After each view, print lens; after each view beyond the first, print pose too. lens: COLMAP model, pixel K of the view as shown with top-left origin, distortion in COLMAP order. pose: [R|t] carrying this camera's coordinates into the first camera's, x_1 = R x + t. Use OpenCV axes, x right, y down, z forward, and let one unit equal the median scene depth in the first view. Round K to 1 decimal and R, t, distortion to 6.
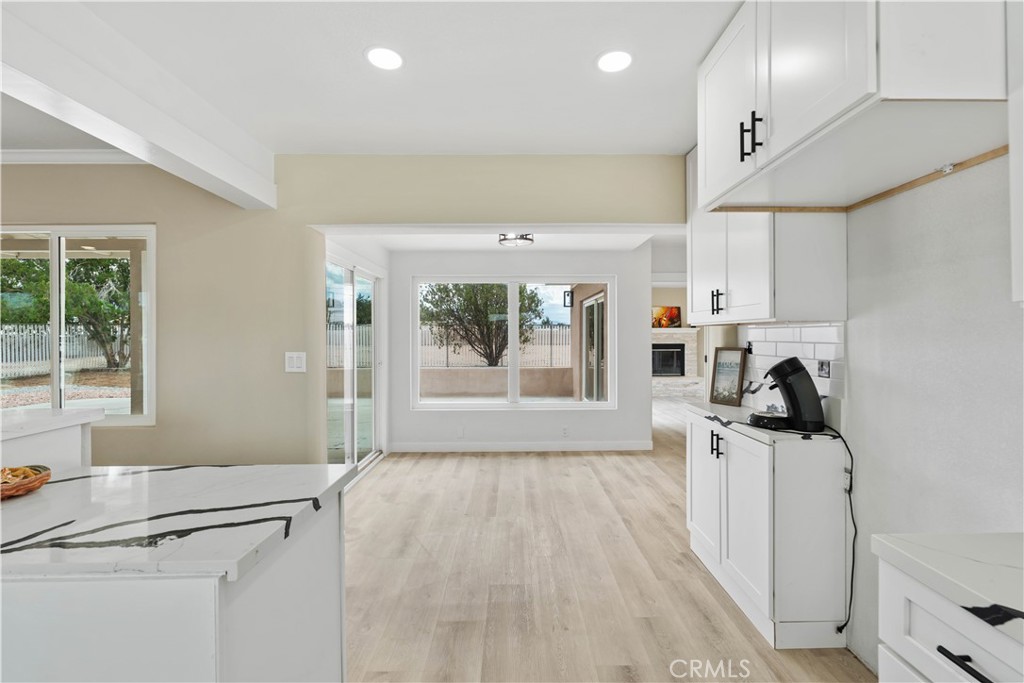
lens RADIAL K [[452.4, 0, 520.6], [0, 452.4, 338.1], [0, 0, 1]] dist [-0.003560, 0.000008]
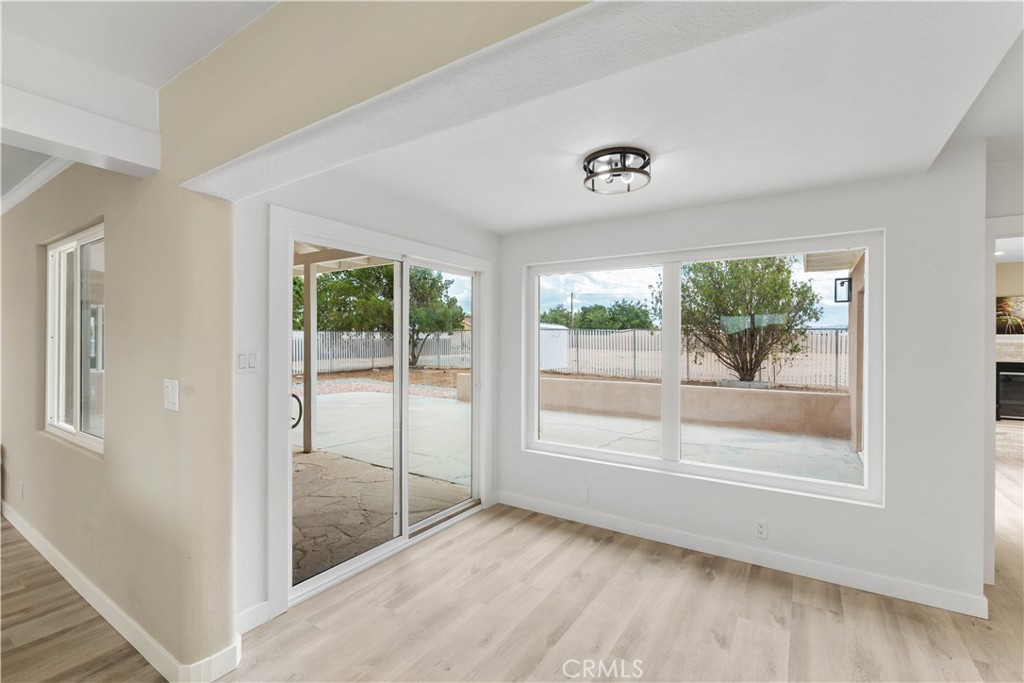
lens RADIAL K [[452.4, 0, 520.6], [0, 452.4, 338.1], [0, 0, 1]] dist [-0.003560, 0.000008]
pose [[0.831878, 0.003934, -0.554945, 0.071915], [-0.008964, 0.999940, -0.006349, -0.007716], [0.554887, 0.010256, 0.831863, 0.175219]]
